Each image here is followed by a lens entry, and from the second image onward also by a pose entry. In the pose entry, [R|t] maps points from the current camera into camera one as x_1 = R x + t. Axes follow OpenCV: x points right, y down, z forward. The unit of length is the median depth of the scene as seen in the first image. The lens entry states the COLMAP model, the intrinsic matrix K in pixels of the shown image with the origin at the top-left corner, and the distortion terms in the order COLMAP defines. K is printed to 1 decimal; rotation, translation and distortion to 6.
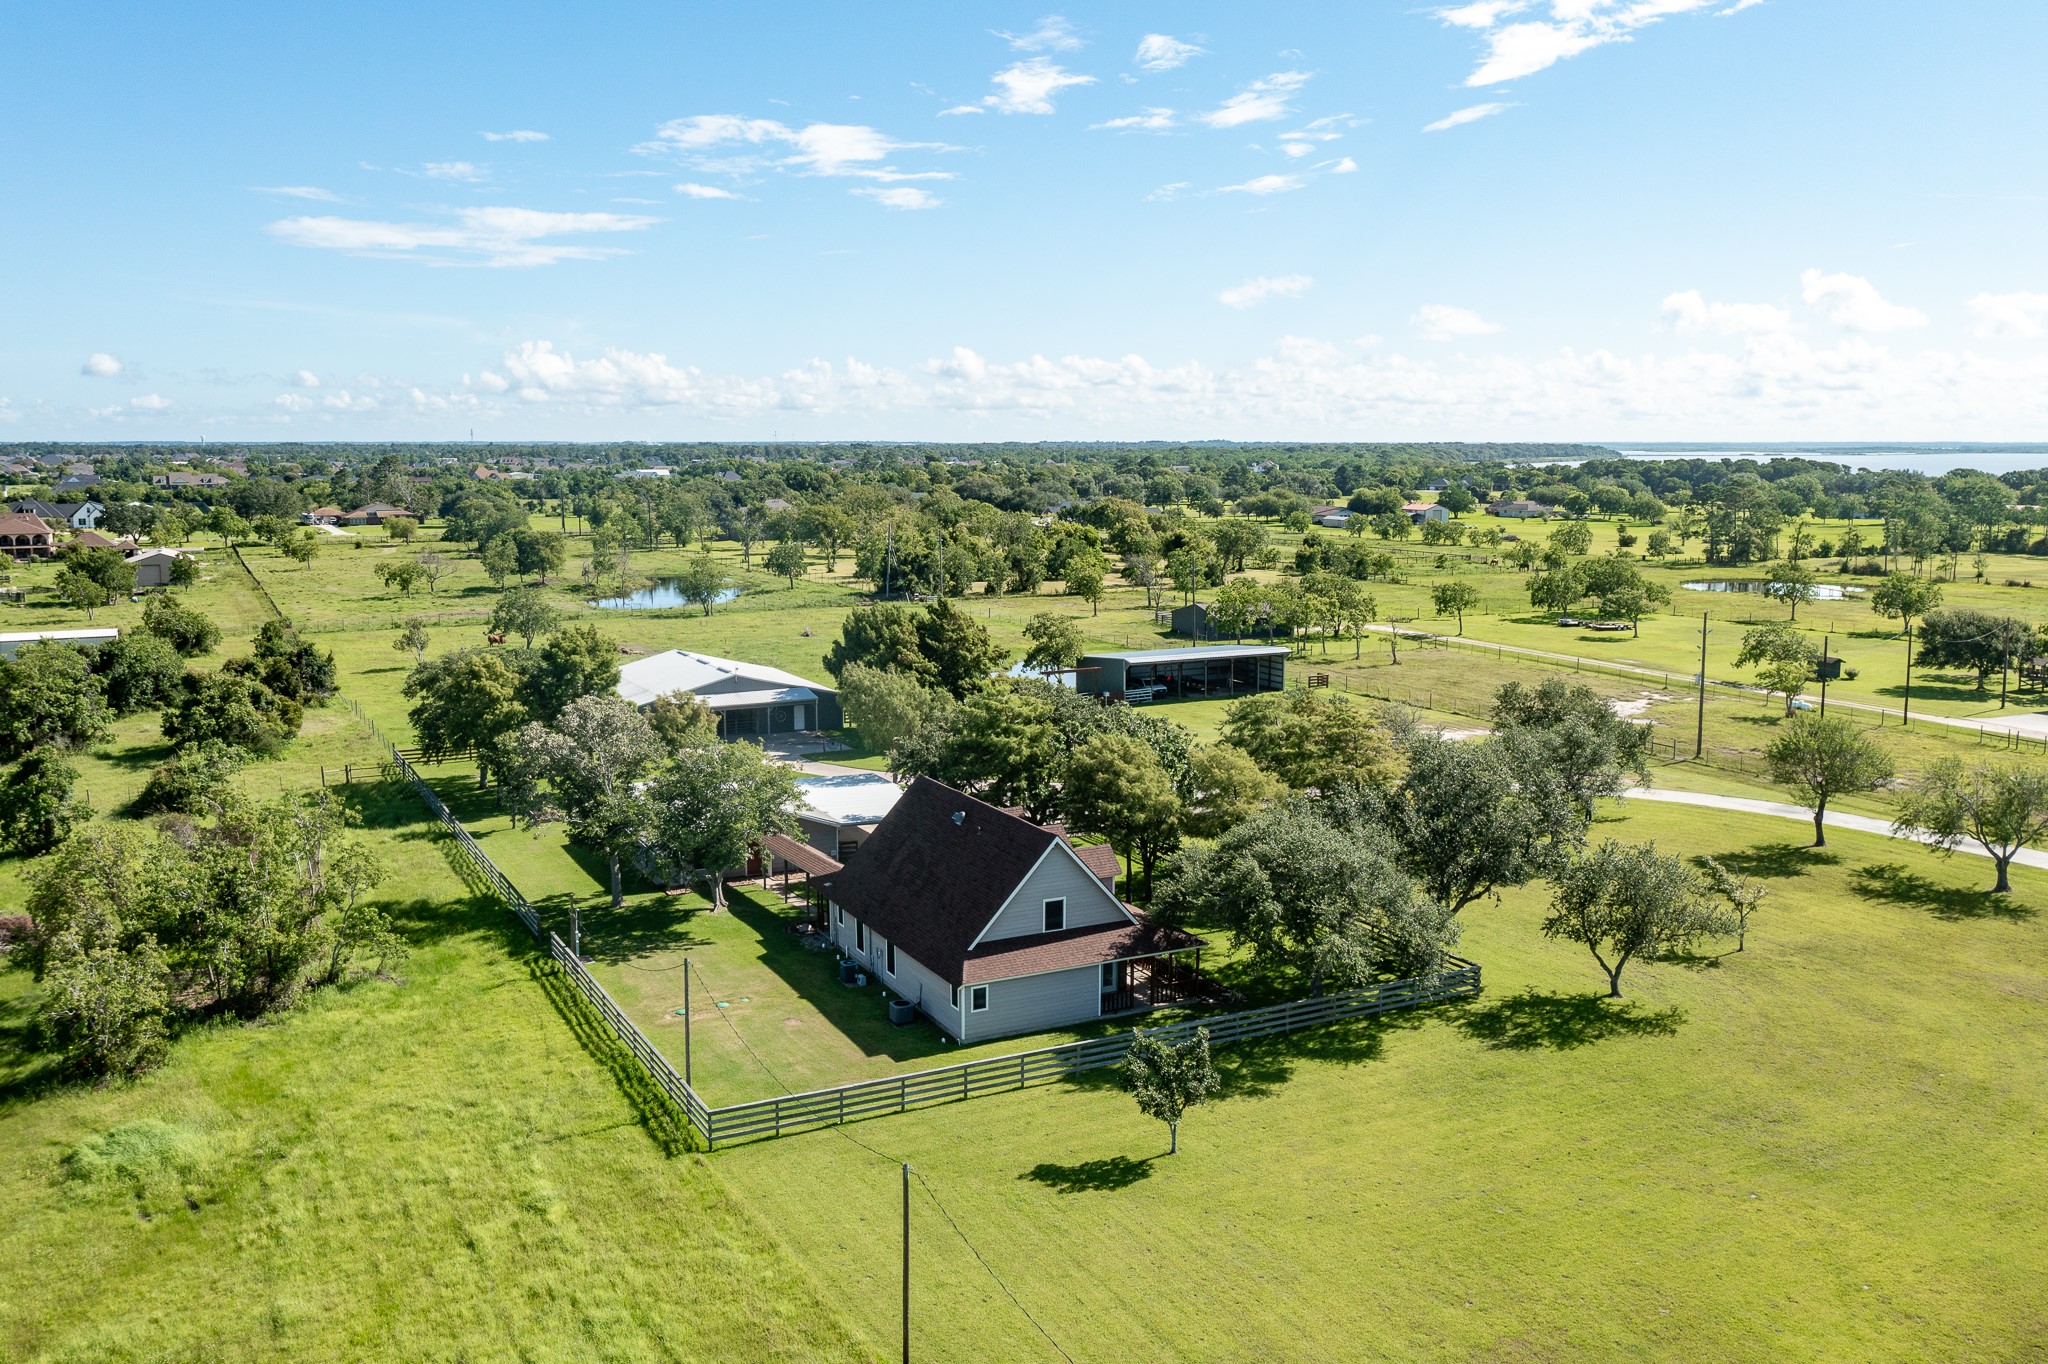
lens RADIAL K [[1657.4, 0, 1014.6], [0, 1657.4, 677.1], [0, 0, 1]] dist [-0.023517, 0.018257]
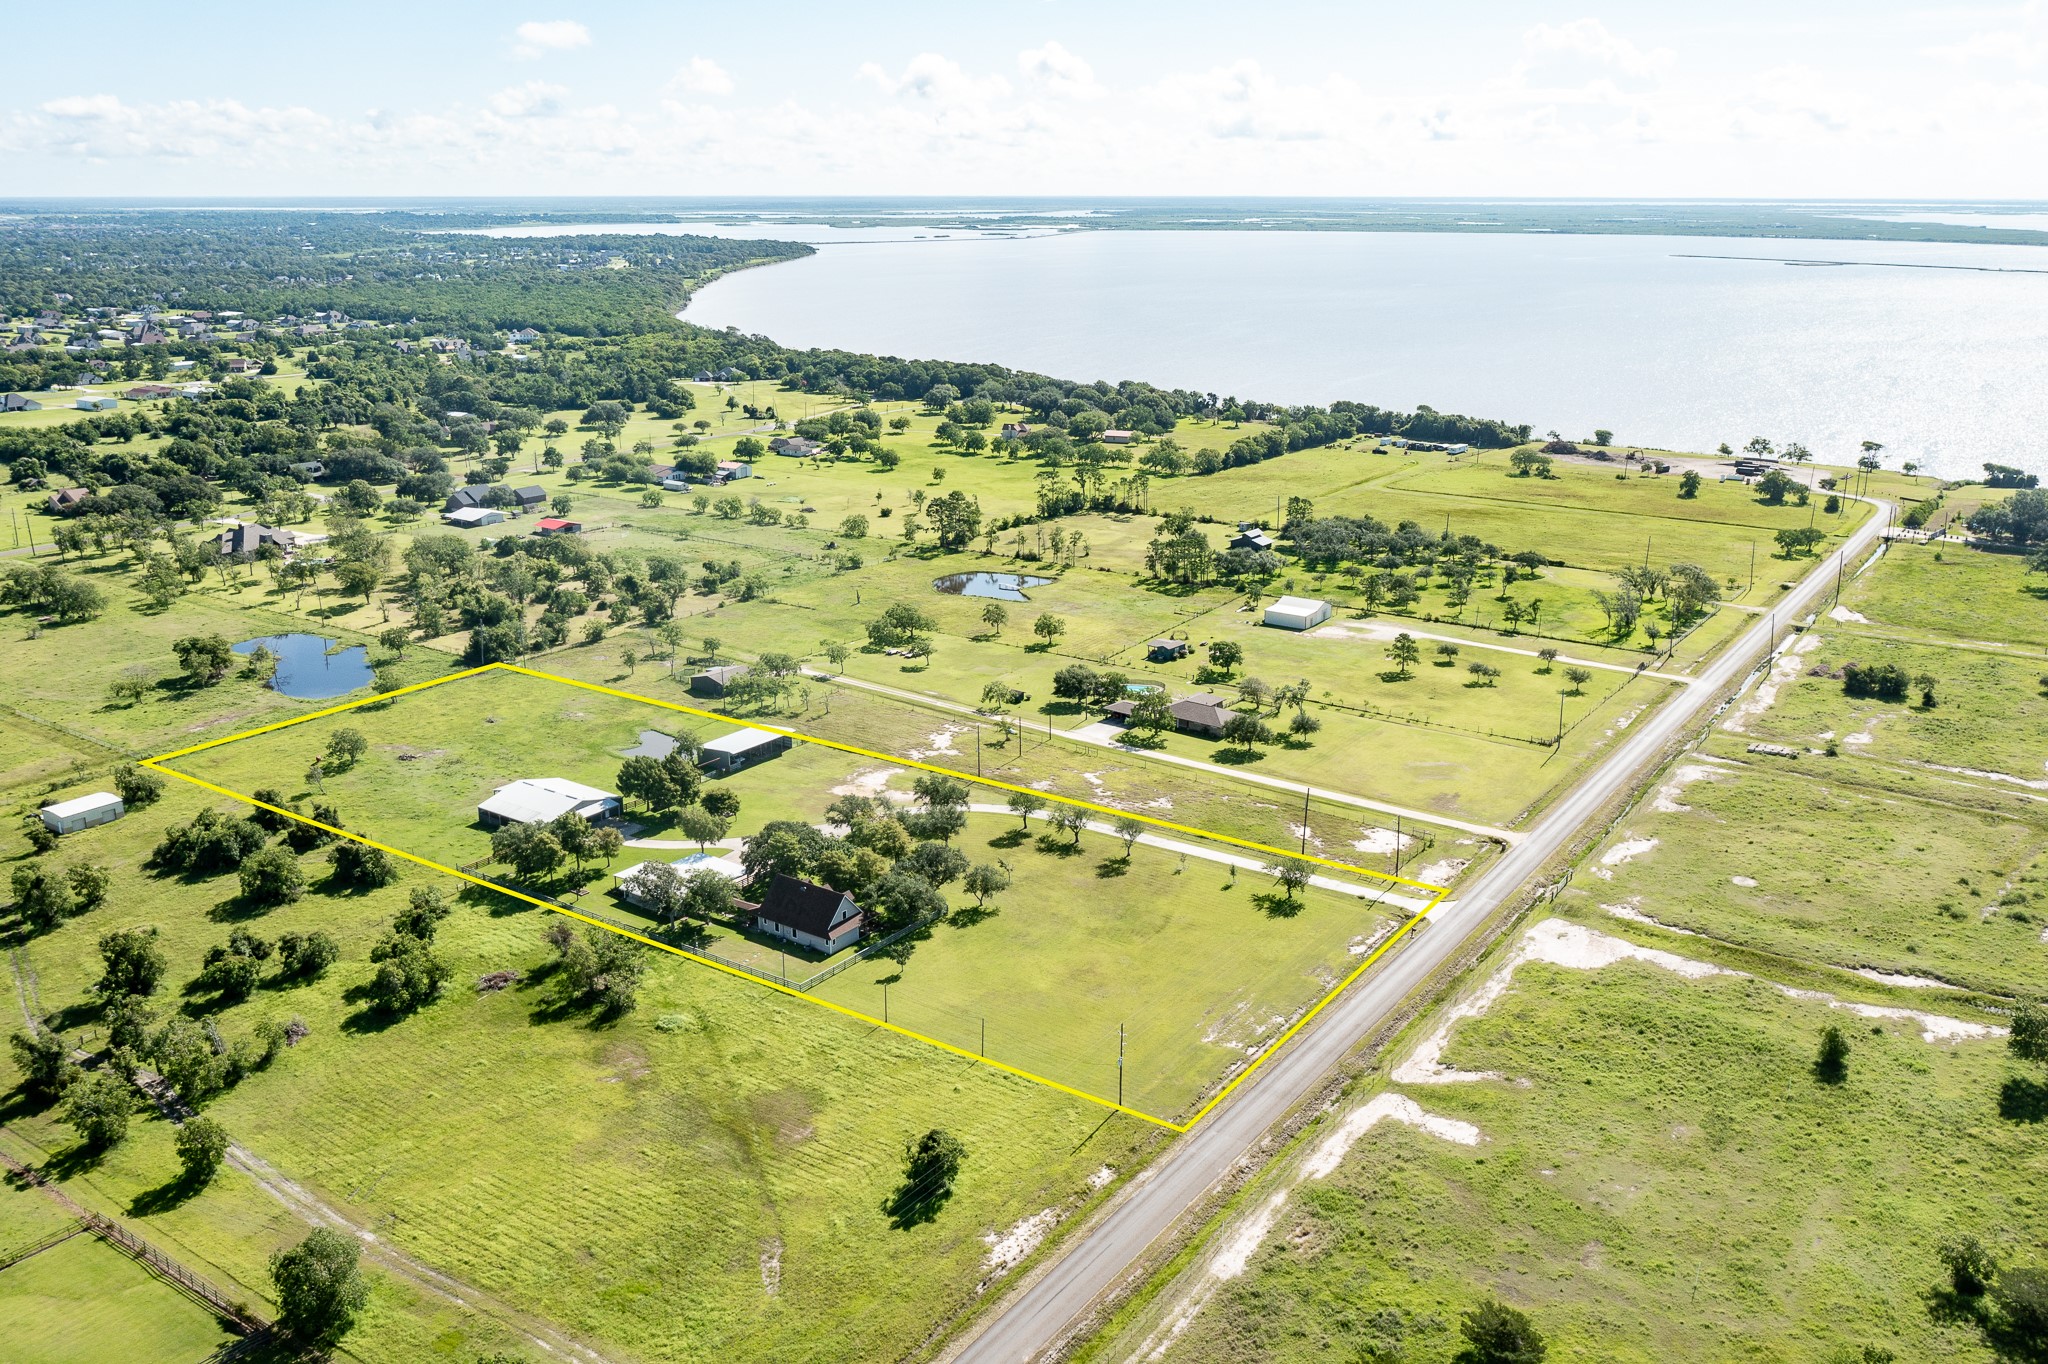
lens RADIAL K [[1657.4, 0, 1017.8], [0, 1657.4, 685.8], [0, 0, 1]] dist [-0.023517, 0.018257]
pose [[0.889547, -0.128938, 0.438270, -1.142867], [0.064122, 0.985087, 0.159664, -0.891492], [-0.452321, -0.113926, 0.884549, -2.294375]]
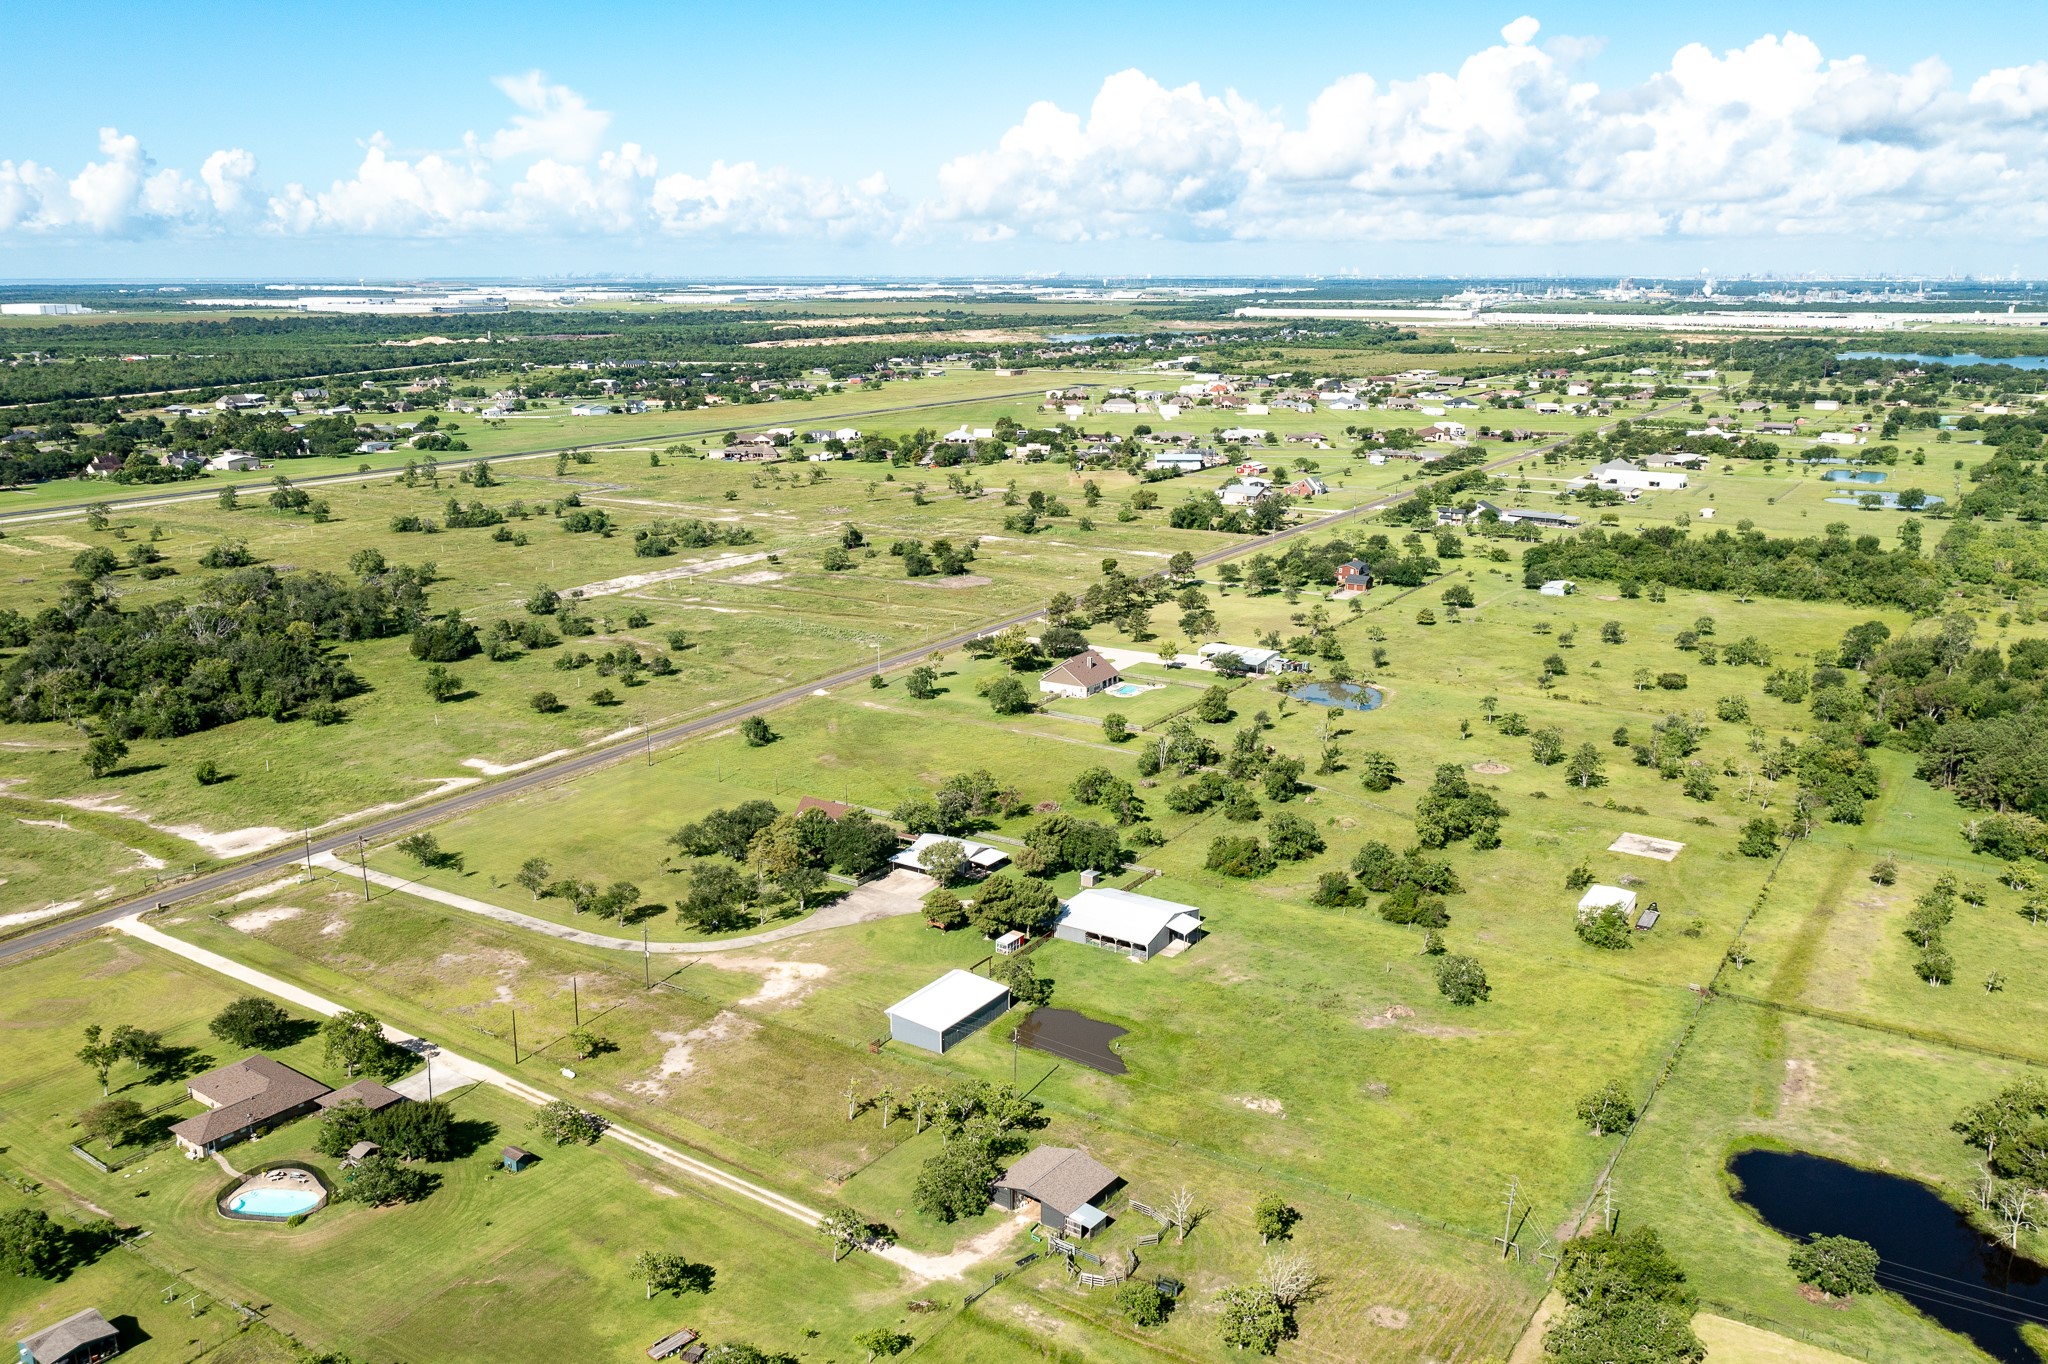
lens RADIAL K [[1657.4, 0, 1019.5], [0, 1657.4, 676.6], [0, 0, 1]] dist [-0.023517, 0.018257]
pose [[-0.868189, 0.119424, -0.481648, 1.707731], [-0.070953, 0.930762, 0.358675, -1.942243], [0.491134, 0.345572, -0.799604, 4.884898]]
